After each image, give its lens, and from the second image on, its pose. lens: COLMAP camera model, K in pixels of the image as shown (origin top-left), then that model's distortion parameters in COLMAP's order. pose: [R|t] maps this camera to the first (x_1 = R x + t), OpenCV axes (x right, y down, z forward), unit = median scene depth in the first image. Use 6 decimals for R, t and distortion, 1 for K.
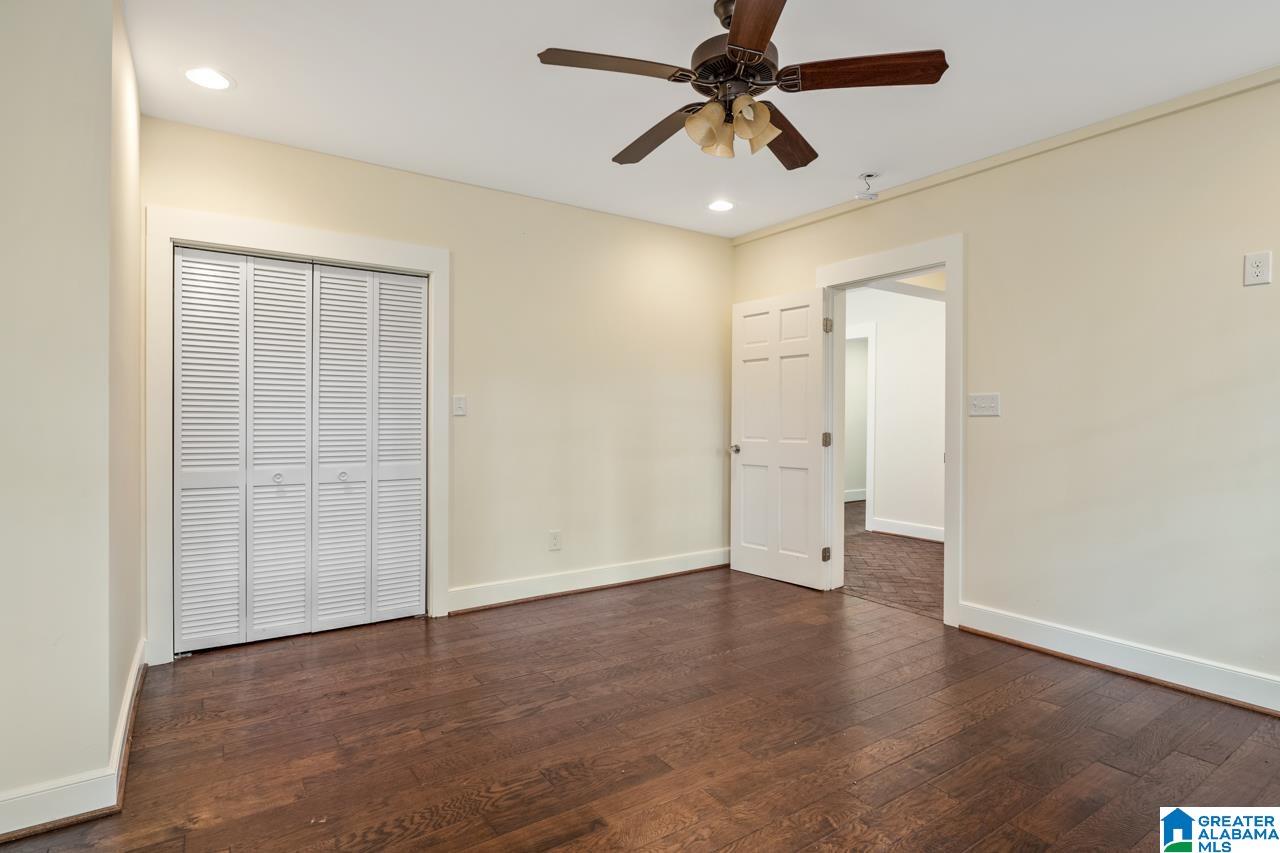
lens RADIAL K [[663.9, 0, 640.0], [0, 663.9, 426.5], [0, 0, 1]] dist [0.000310, 0.000380]
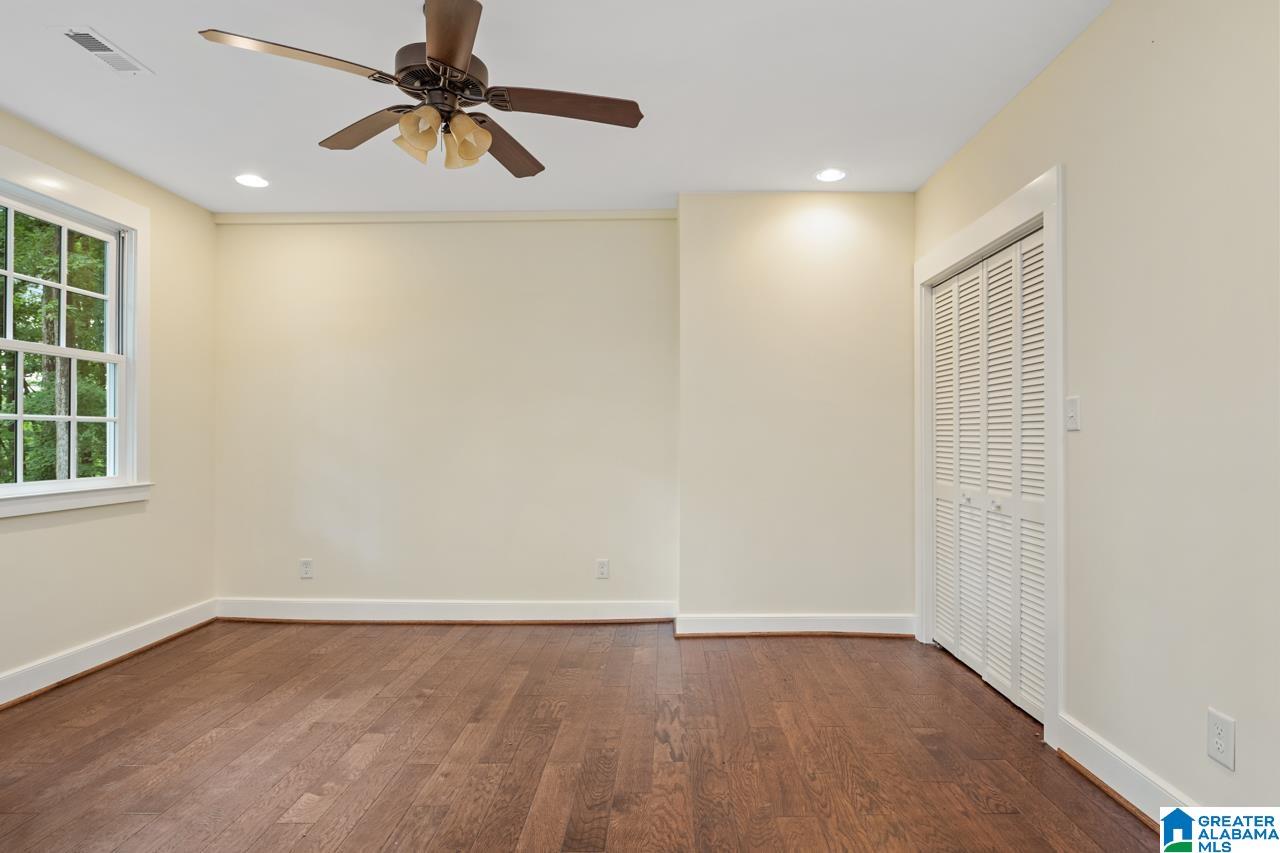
lens RADIAL K [[663.9, 0, 640.0], [0, 663.9, 426.5], [0, 0, 1]] dist [0.000310, 0.000380]
pose [[-0.580227, -0.007921, -0.814416, 0.662671], [-0.011161, 0.999936, -0.001773, -0.021630], [0.814378, 0.008061, -0.580278, 1.566221]]
